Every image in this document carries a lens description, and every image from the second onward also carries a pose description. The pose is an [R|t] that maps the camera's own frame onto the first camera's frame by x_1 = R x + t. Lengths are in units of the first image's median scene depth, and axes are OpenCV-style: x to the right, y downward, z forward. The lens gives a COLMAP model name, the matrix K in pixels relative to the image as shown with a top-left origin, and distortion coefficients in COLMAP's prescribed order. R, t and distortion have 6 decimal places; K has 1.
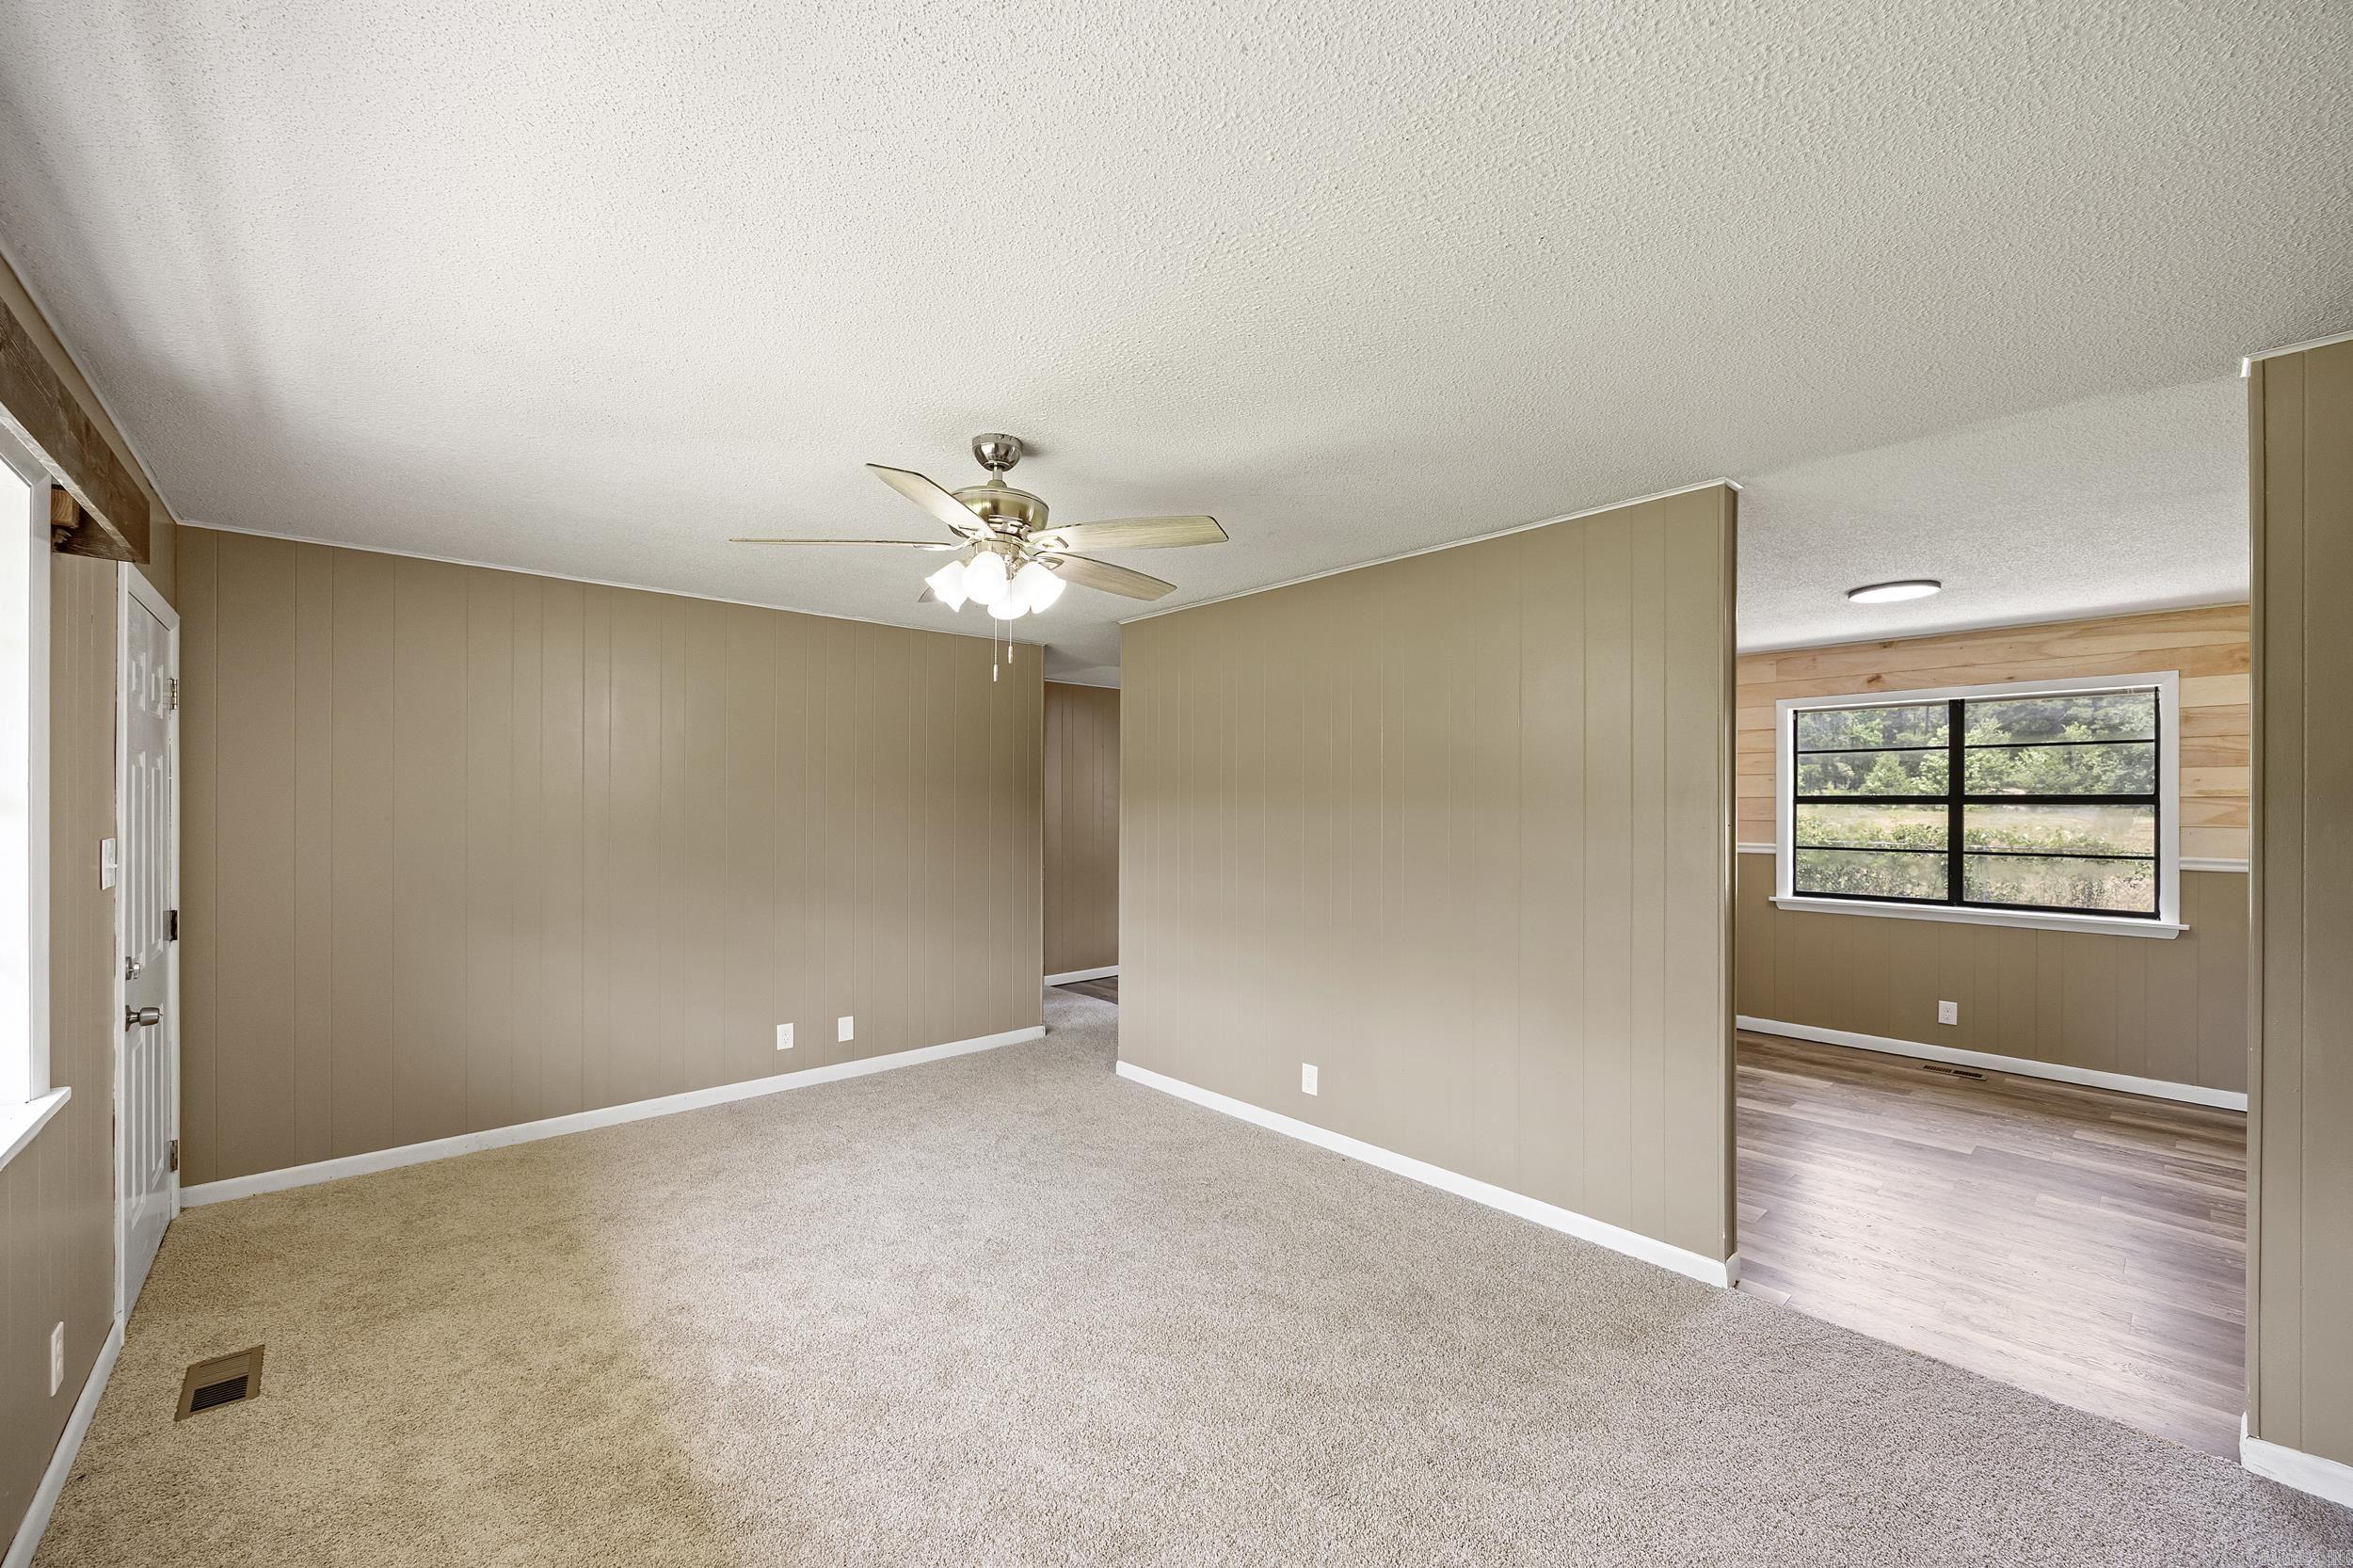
lens RADIAL K [[917.6, 0, 1176.4], [0, 917.6, 801.8], [0, 0, 1]] dist [-0.002459, -0.000312]
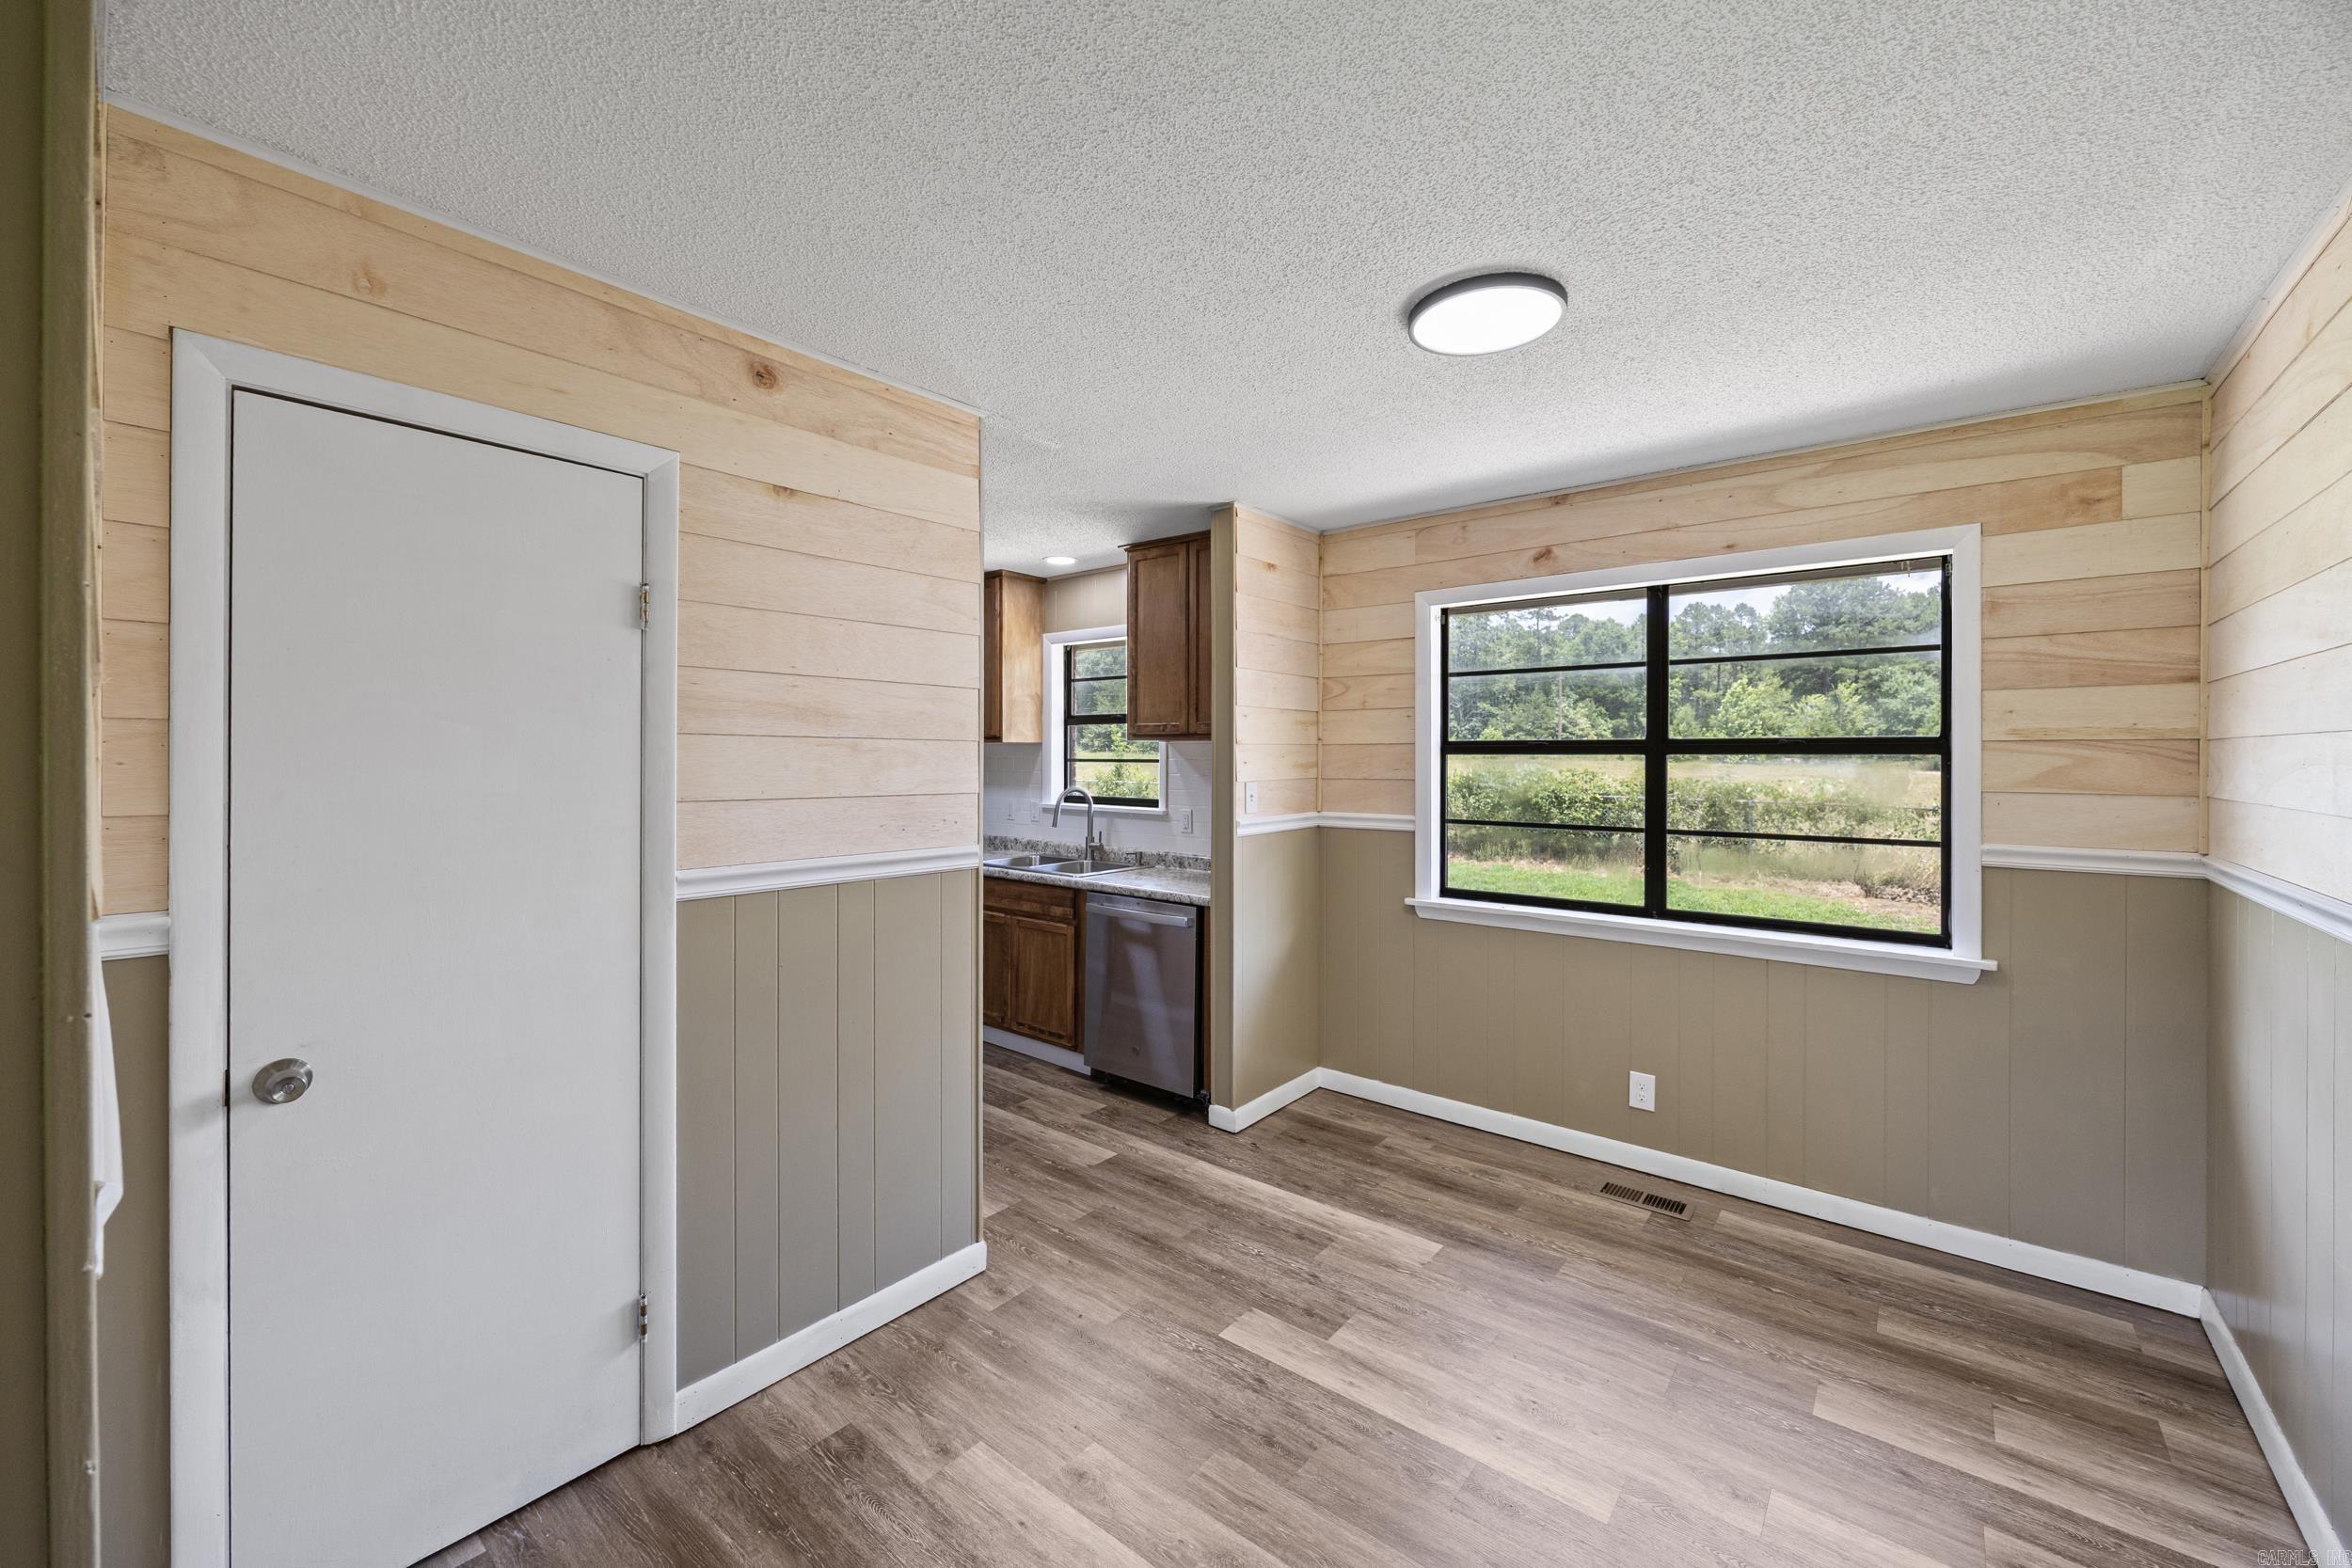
lens RADIAL K [[923.2, 0, 1161.2], [0, 923.2, 755.8], [0, 0, 1]] dist [-0.002960, 0.000127]
pose [[0.990218, -0.001357, 0.139524, 0.466158], [0.000878, 0.999994, 0.003490, 0.001613], [-0.139528, -0.003334, 0.990213, 0.460690]]
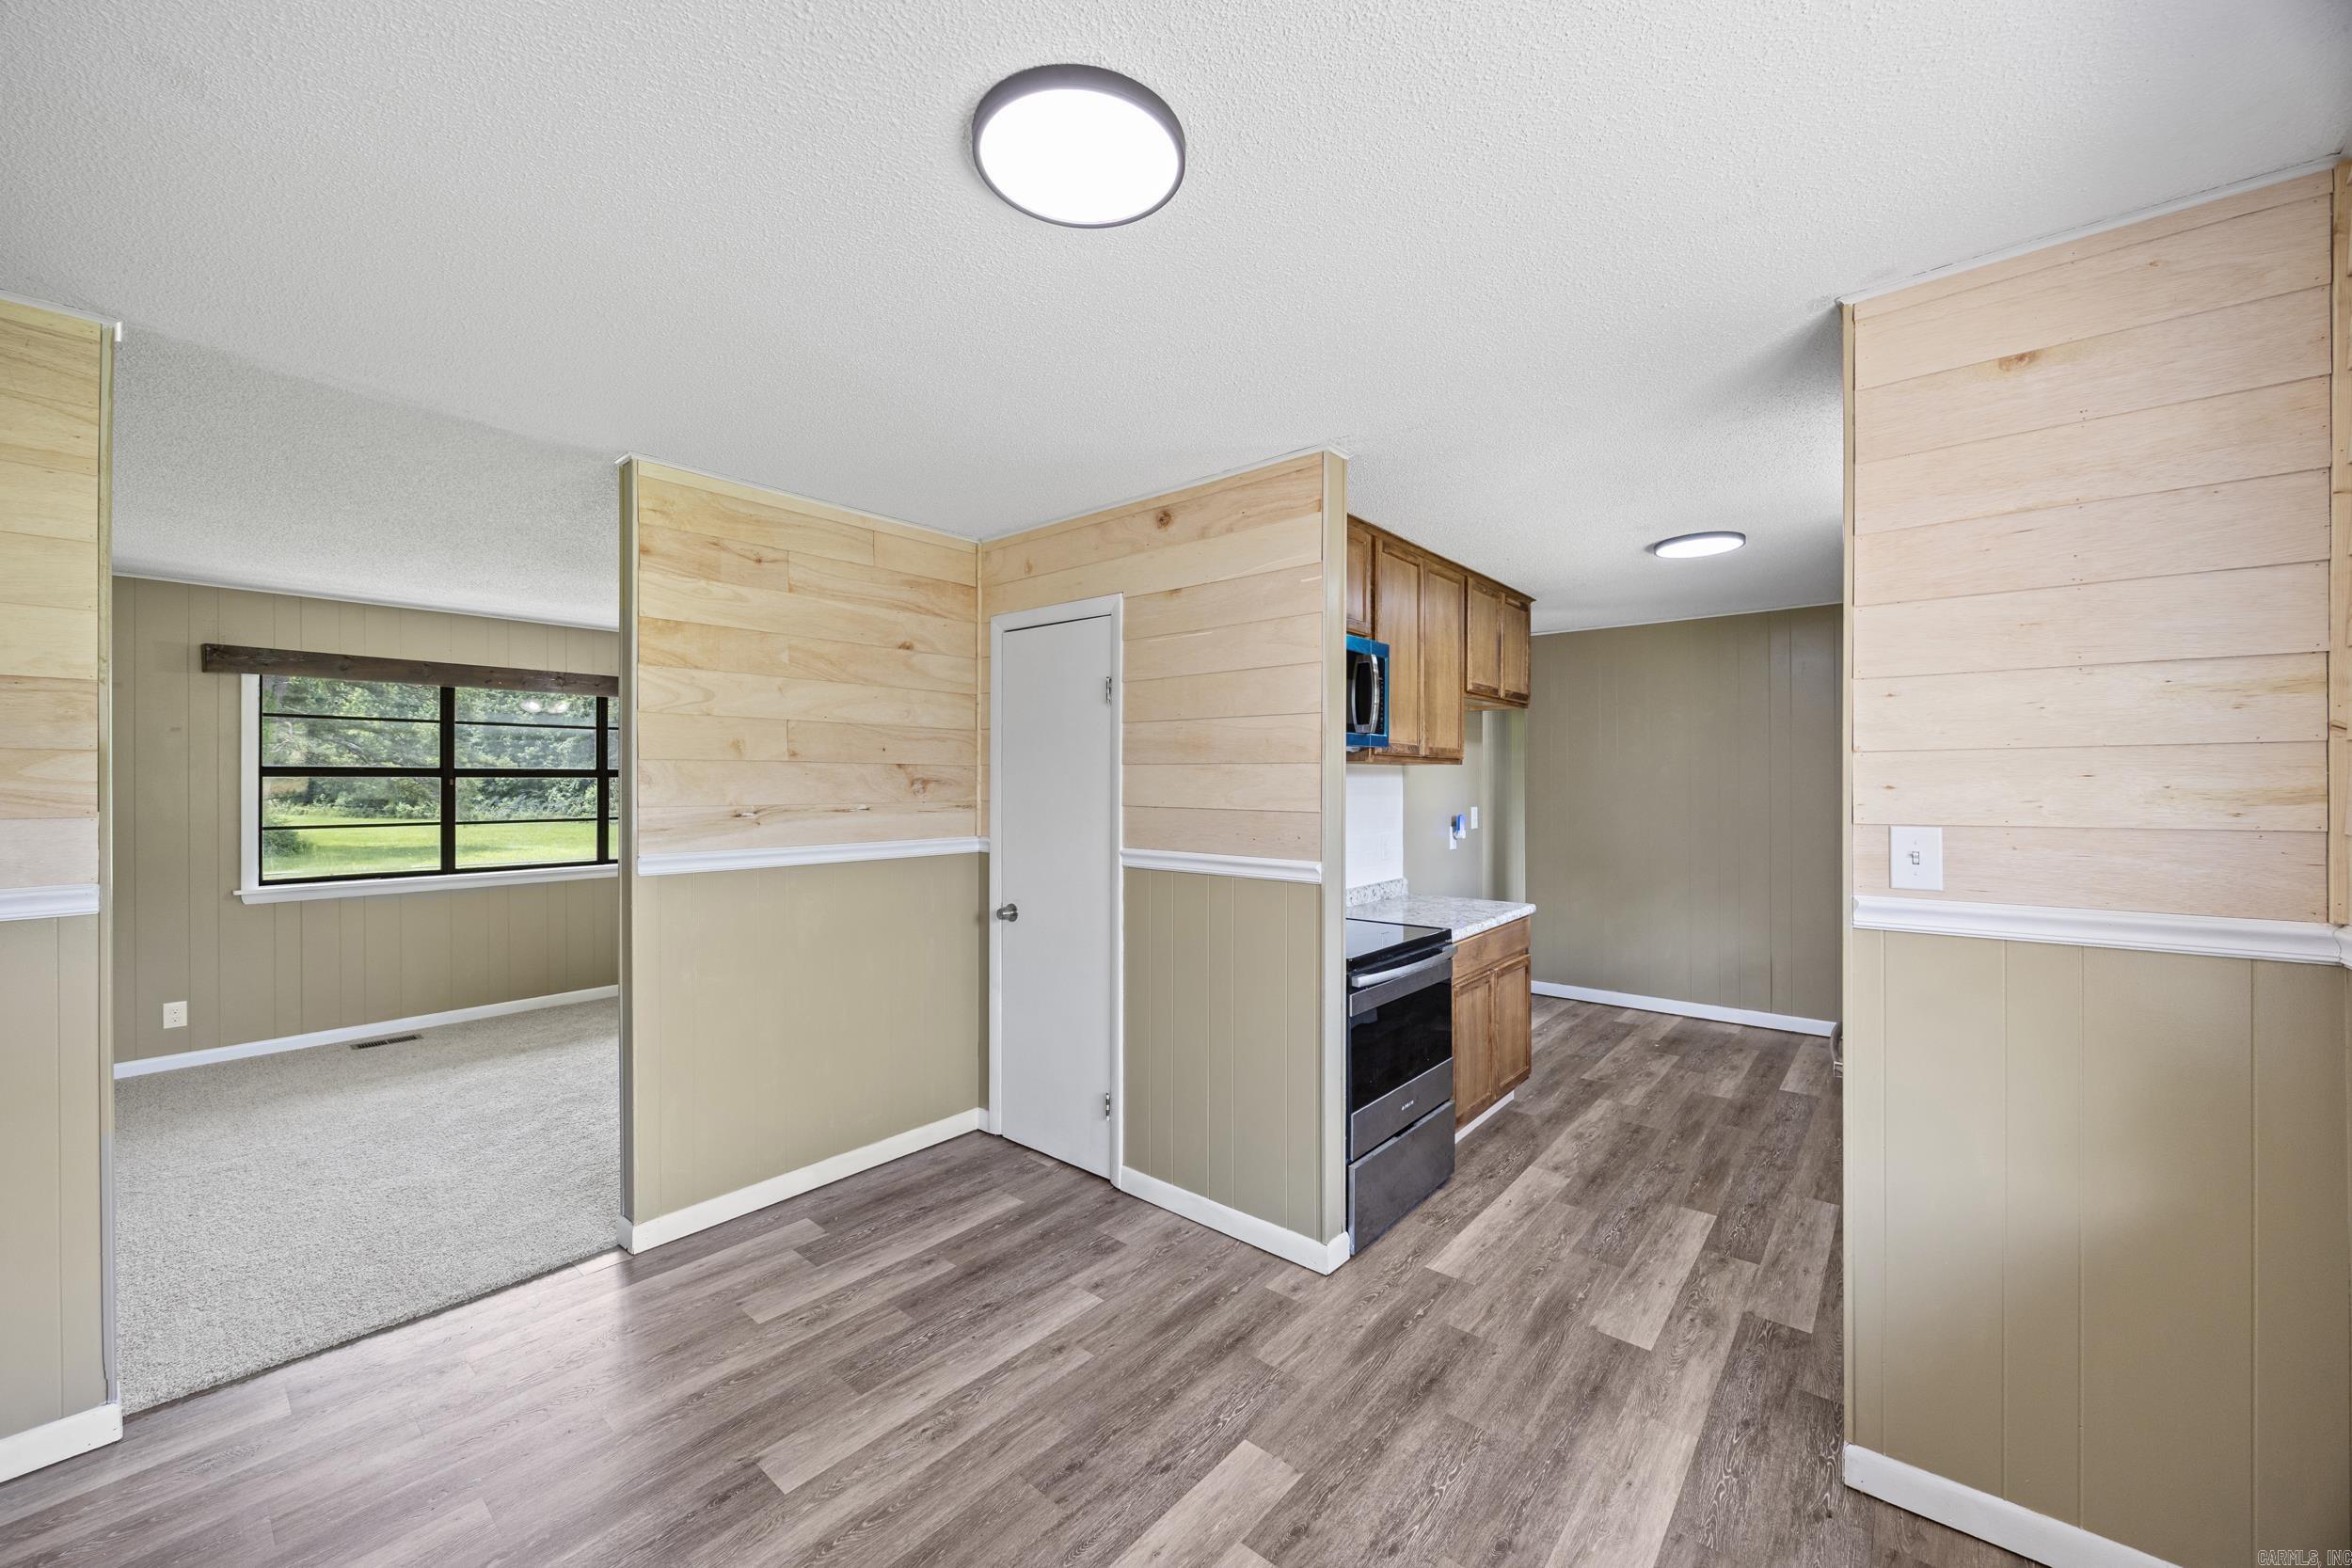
lens RADIAL K [[888.3, 0, 1174.7], [0, 888.3, 785.8], [0, 0, 1]] dist [-0.000158, 0.000025]
pose [[0.133936, 0.001353, -0.990989, 0.963153], [0.002849, 0.999994, 0.001750, 0.007727], [0.990986, -0.003058, 0.133931, 0.851042]]
